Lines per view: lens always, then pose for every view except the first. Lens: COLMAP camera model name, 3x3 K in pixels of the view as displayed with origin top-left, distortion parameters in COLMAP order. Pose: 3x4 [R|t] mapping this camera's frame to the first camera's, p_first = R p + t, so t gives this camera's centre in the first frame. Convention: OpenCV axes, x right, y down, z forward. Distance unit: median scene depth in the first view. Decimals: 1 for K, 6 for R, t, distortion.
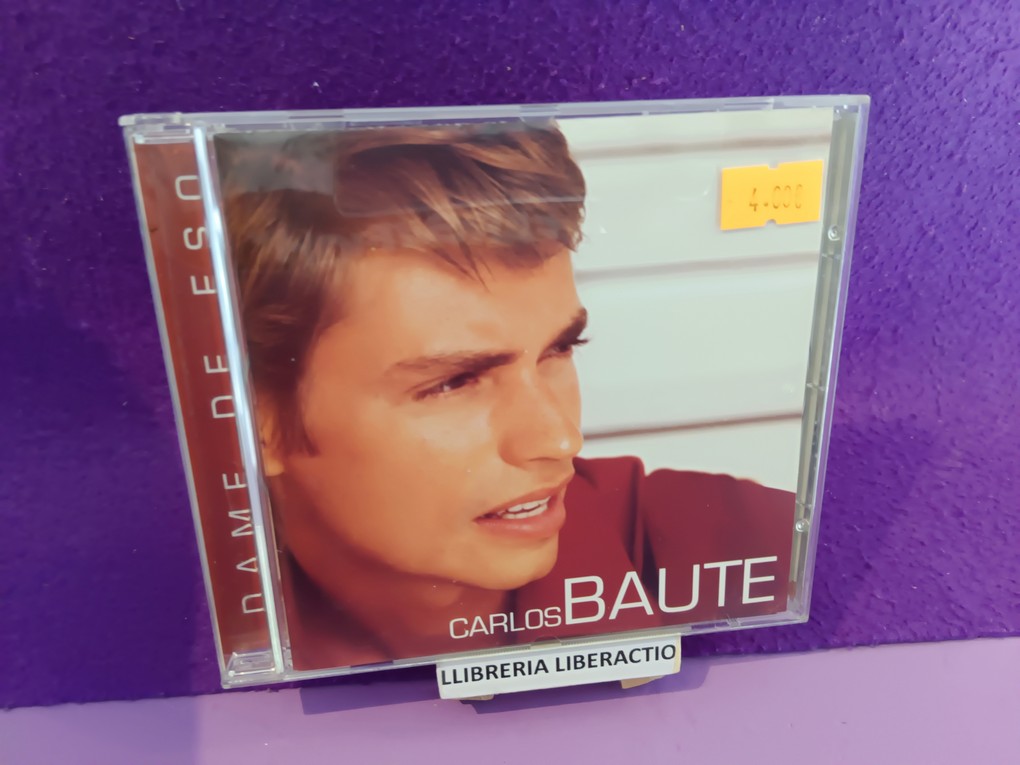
lens RADIAL K [[771.3, 0, 509.8], [0, 771.3, 358.6], [0, 0, 1]] dist [-0.003478, -0.078721]
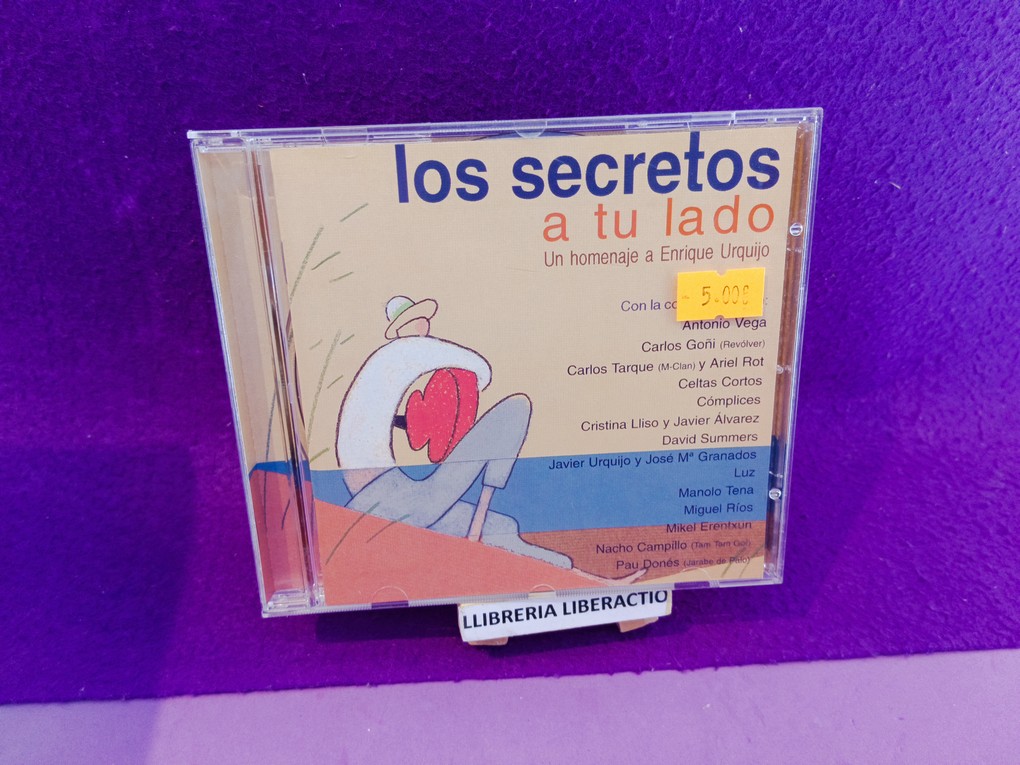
lens RADIAL K [[764.5, 0, 511.2], [0, 764.5, 352.6], [0, 0, 1]] dist [0.045585, -0.121525]
pose [[0.999761, -0.001675, -0.021789, -0.089171], [0.001073, 0.999619, -0.027592, -0.022307], [0.021827, 0.027562, 0.999382, -0.104205]]
